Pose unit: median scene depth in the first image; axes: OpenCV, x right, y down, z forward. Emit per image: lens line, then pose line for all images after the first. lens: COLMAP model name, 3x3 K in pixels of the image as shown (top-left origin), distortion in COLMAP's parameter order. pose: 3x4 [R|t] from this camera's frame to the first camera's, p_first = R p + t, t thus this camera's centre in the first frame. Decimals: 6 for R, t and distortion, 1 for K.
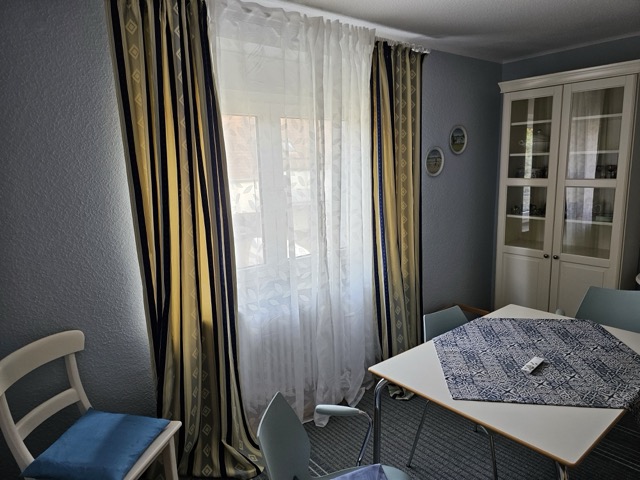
lens RADIAL K [[427.4, 0, 320.6], [0, 427.4, 238.8], [0, 0, 1]] dist [0.034766, 0.004798]
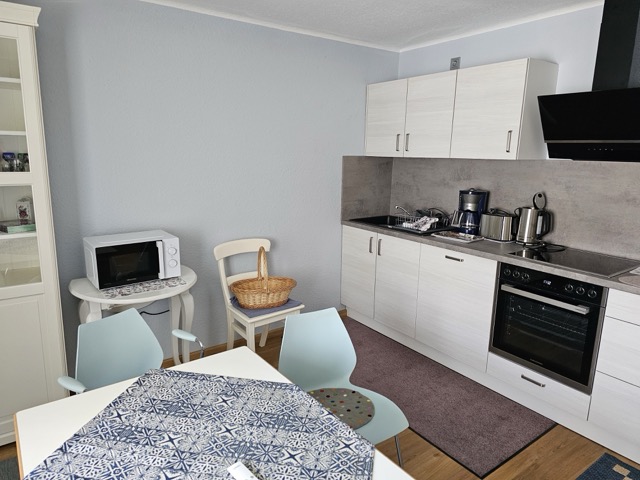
lens RADIAL K [[427.4, 0, 314.5], [0, 427.4, 243.7], [0, 0, 1]] dist [0.034766, 0.004798]
pose [[0.043493, -0.179160, 0.982858, -0.027774], [0.152660, 0.973428, 0.170685, -0.098690], [-0.987321, 0.142619, 0.069688, 0.685995]]
